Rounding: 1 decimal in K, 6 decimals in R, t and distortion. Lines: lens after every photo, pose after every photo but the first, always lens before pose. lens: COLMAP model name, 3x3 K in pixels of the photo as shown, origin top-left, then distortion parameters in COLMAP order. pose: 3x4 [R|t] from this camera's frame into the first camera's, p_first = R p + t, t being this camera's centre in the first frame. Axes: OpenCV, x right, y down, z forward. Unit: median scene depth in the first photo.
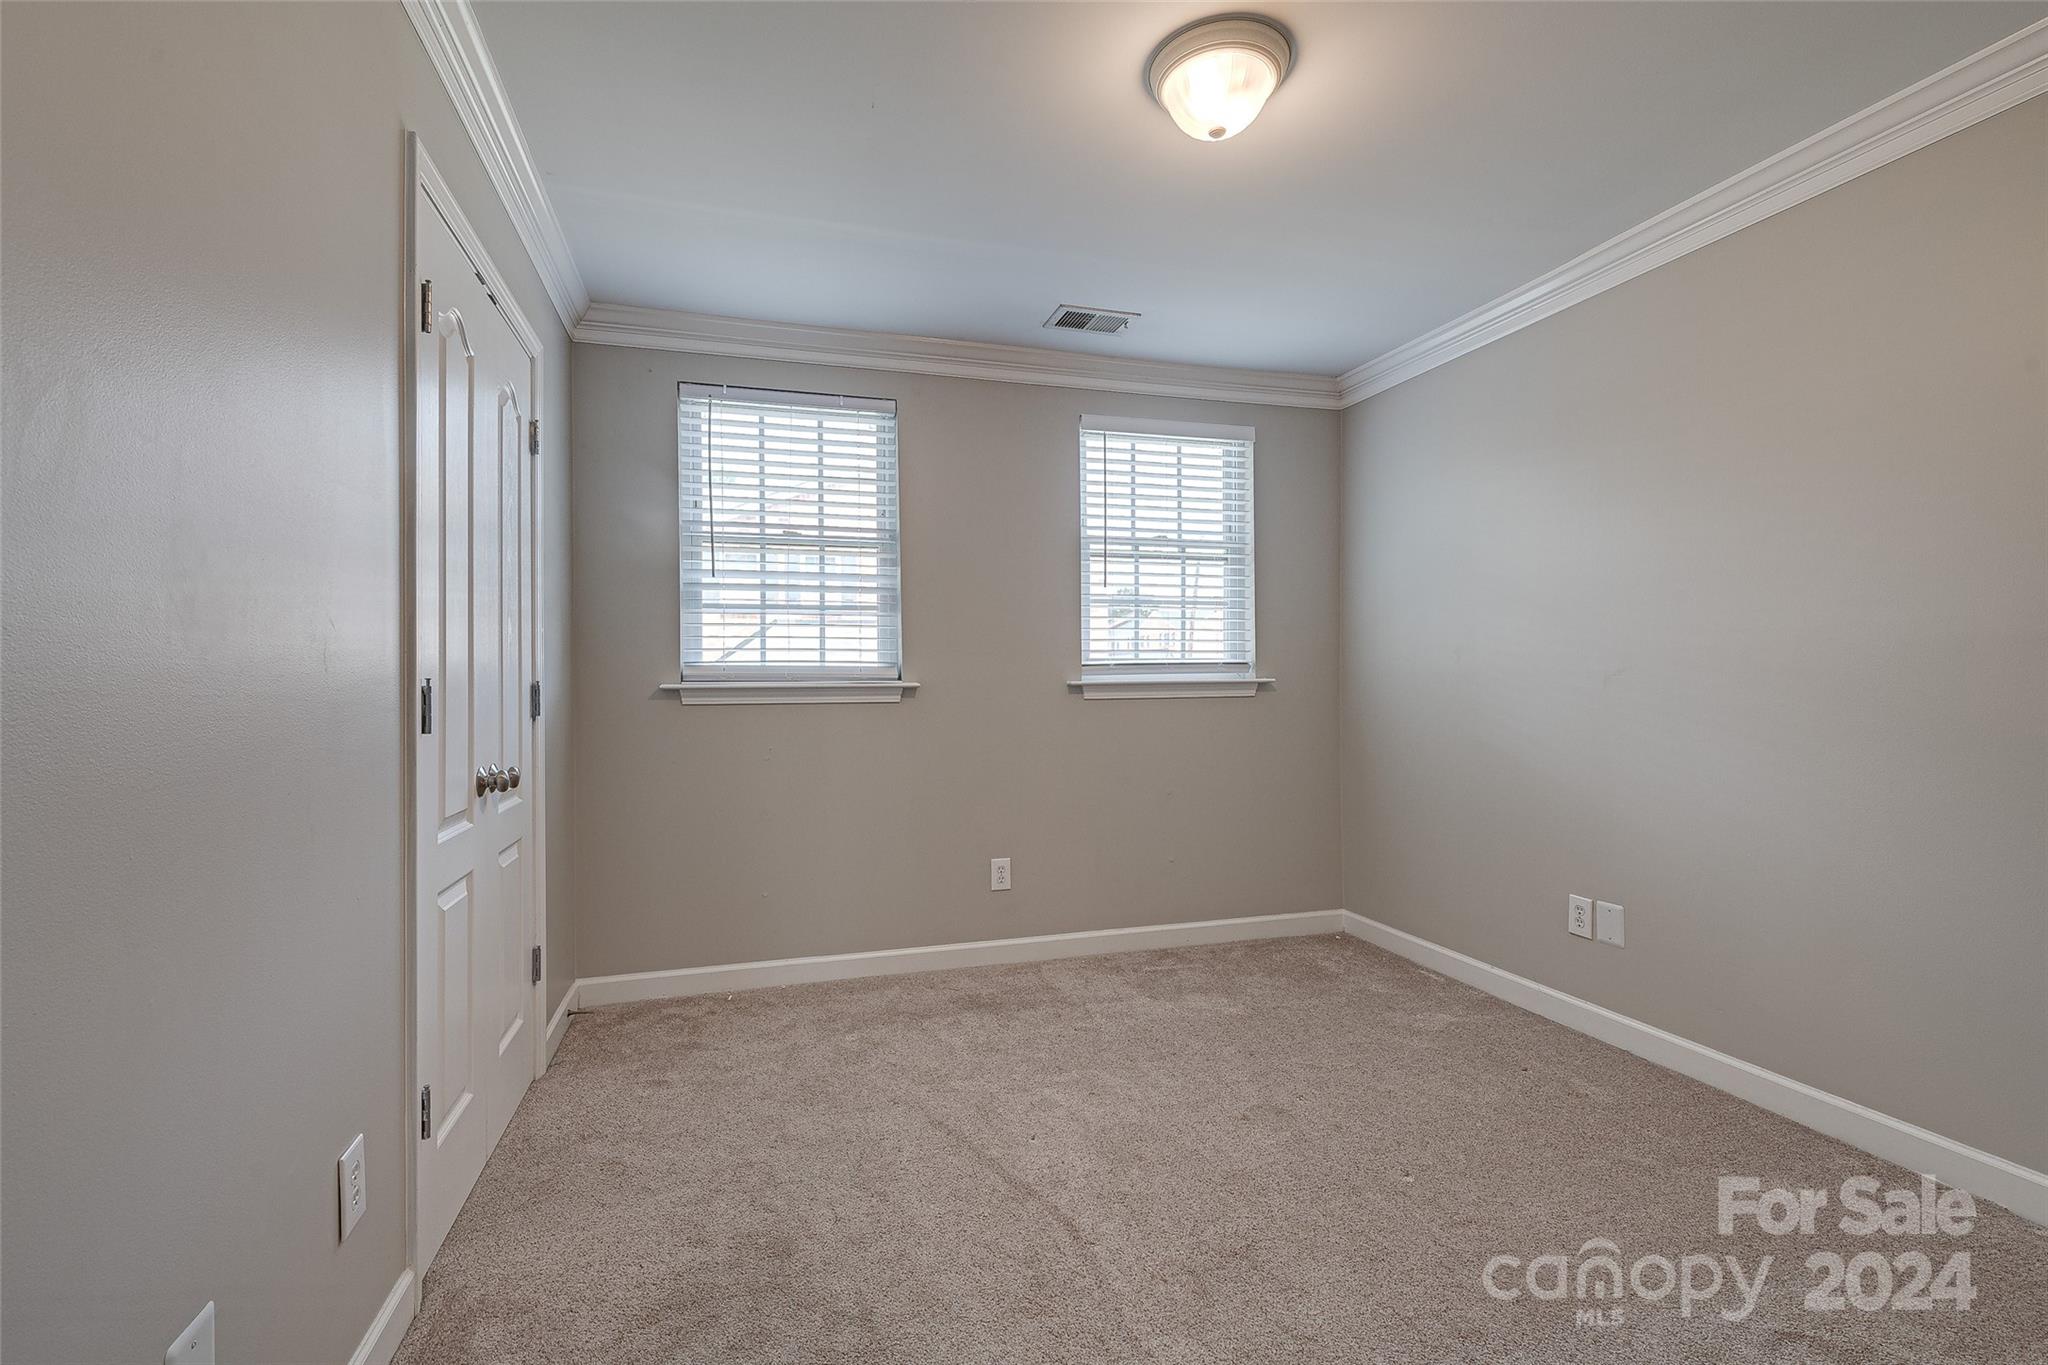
lens RADIAL K [[890.4, 0, 986.4], [0, 890.4, 684.1], [0, 0, 1]] dist [0.013906, 0.000035]
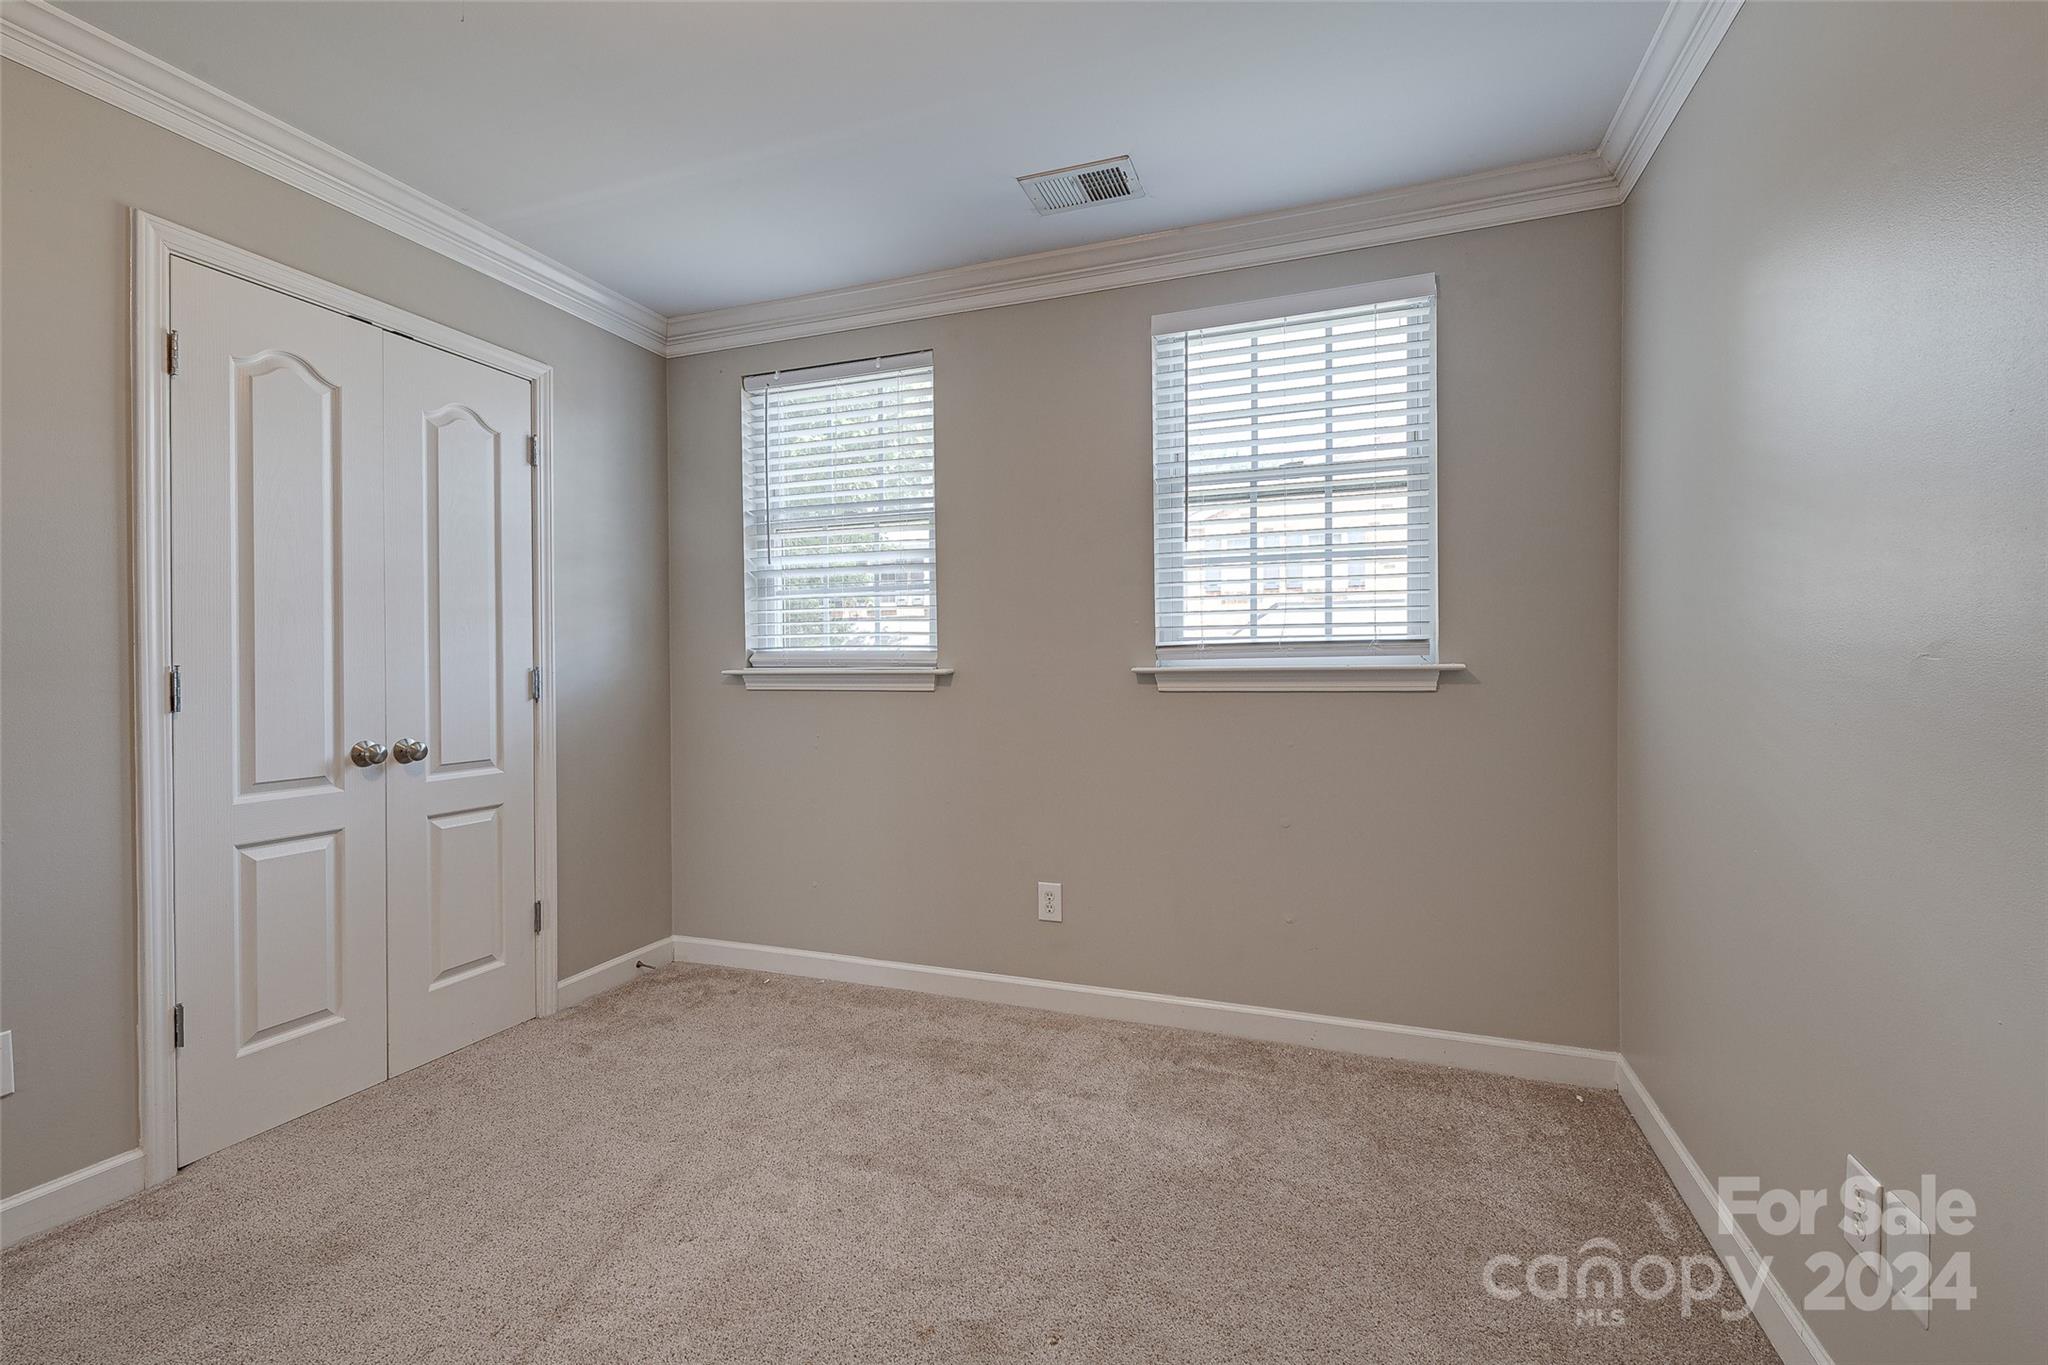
lens RADIAL K [[871.2, 0, 1027.4], [0, 871.2, 678.1], [0, 0, 1]] dist [0.015034, -0.007985]
pose [[0.809877, 0.011012, -0.586496, 0.479517], [0.000015, 0.999823, 0.018793, -0.008740], [0.586599, -0.015229, 0.809734, 0.344948]]
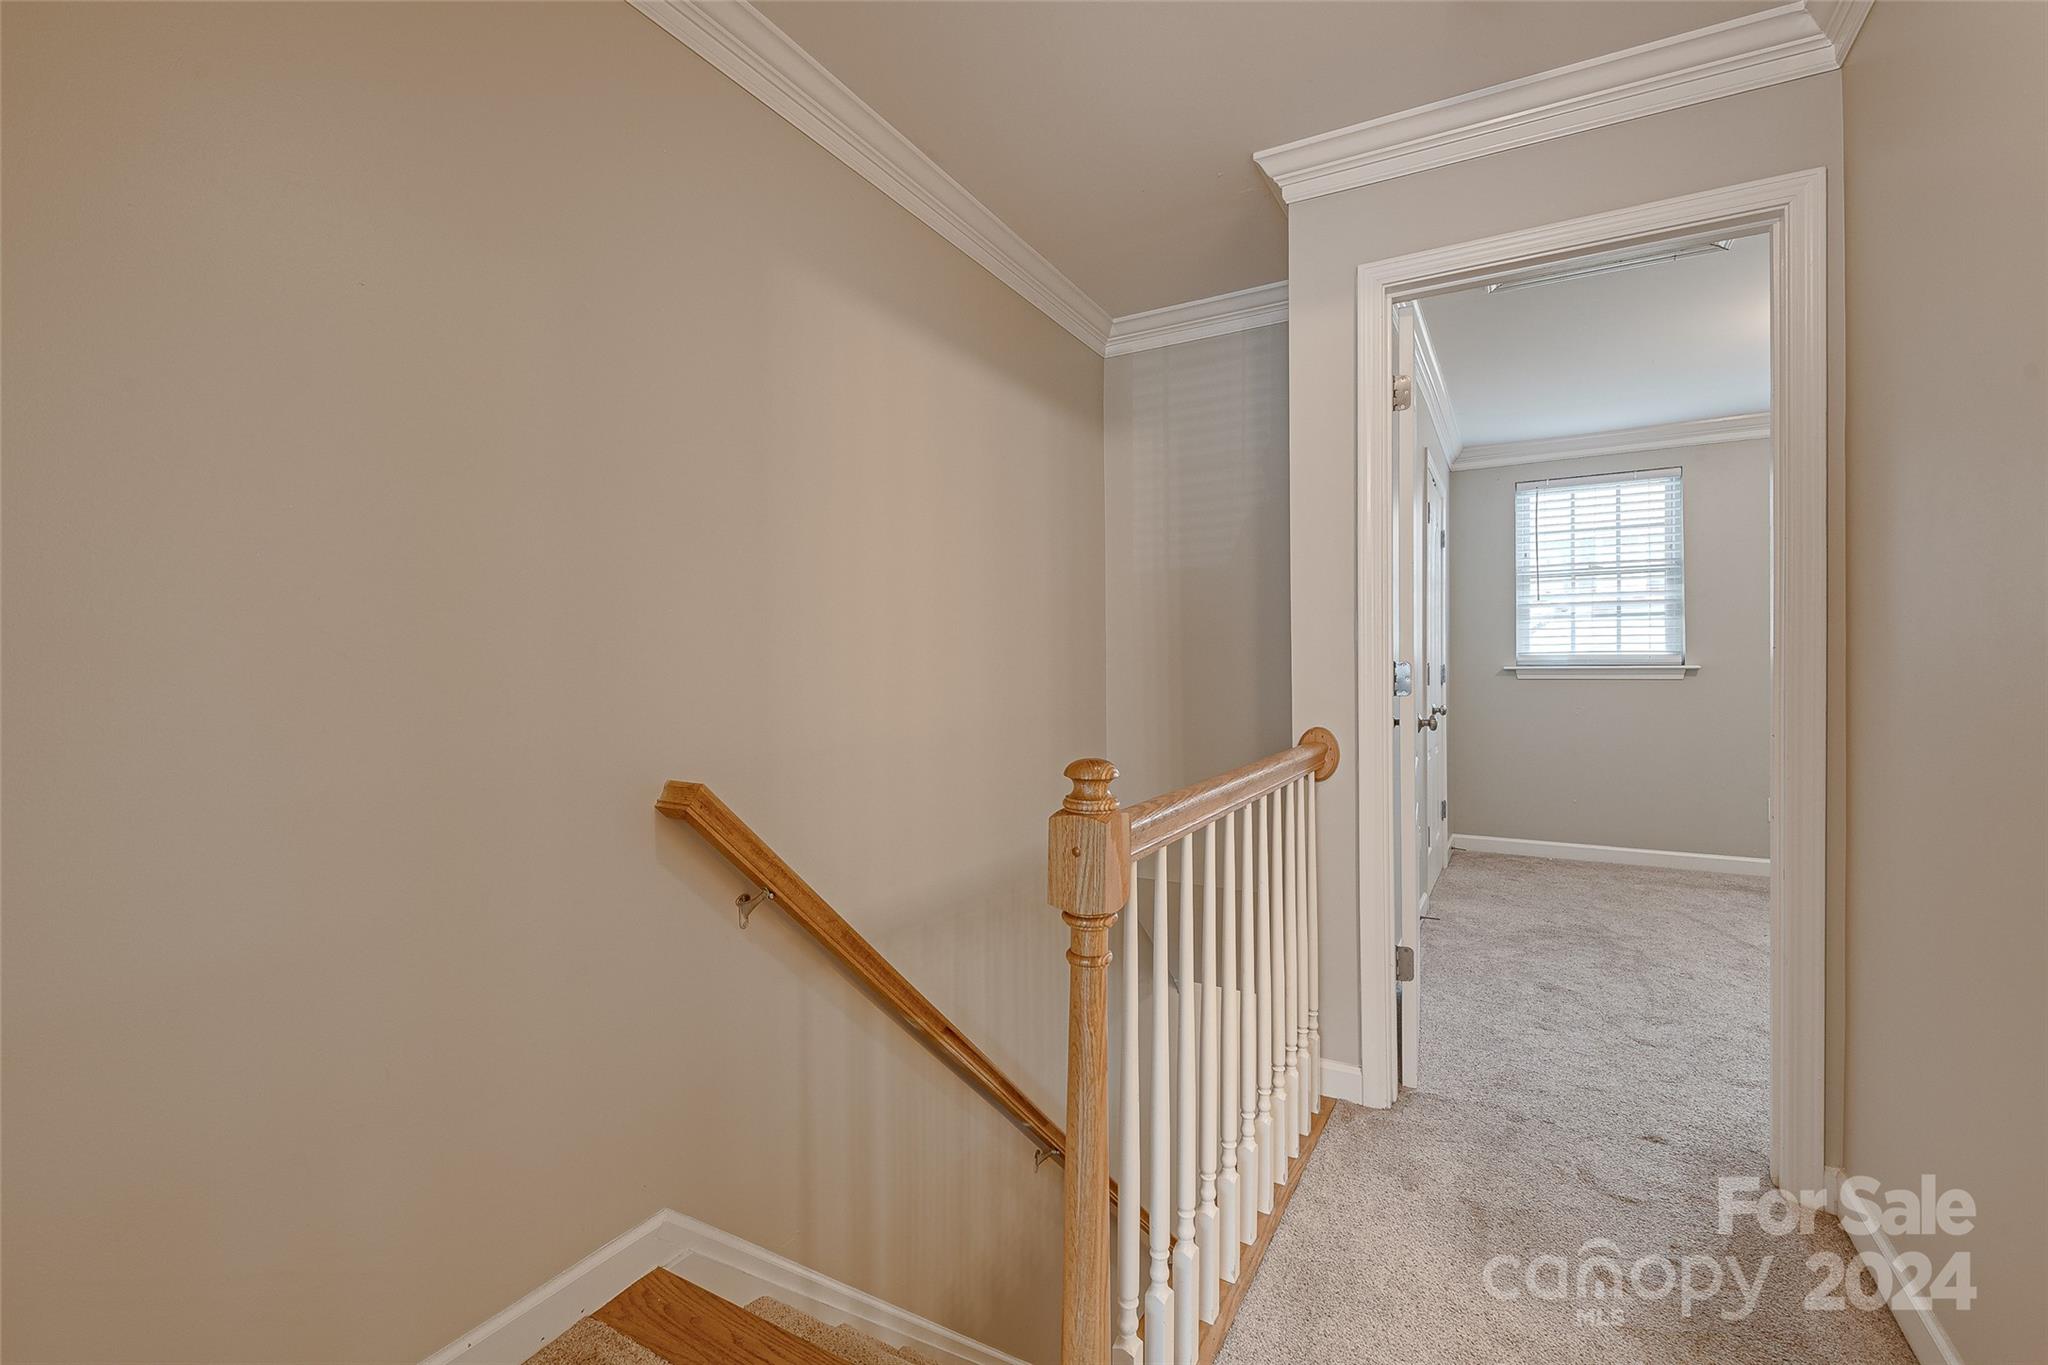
lens RADIAL K [[861.8, 0, 1023.9], [0, 861.8, 674.8], [0, 0, 1]] dist [0.002430, -0.007435]
pose [[0.704277, 0.005183, -0.709906, 0.136437], [-0.001569, 0.999982, 0.005745, 0.006703], [0.709923, -0.002932, 0.704273, -0.713526]]
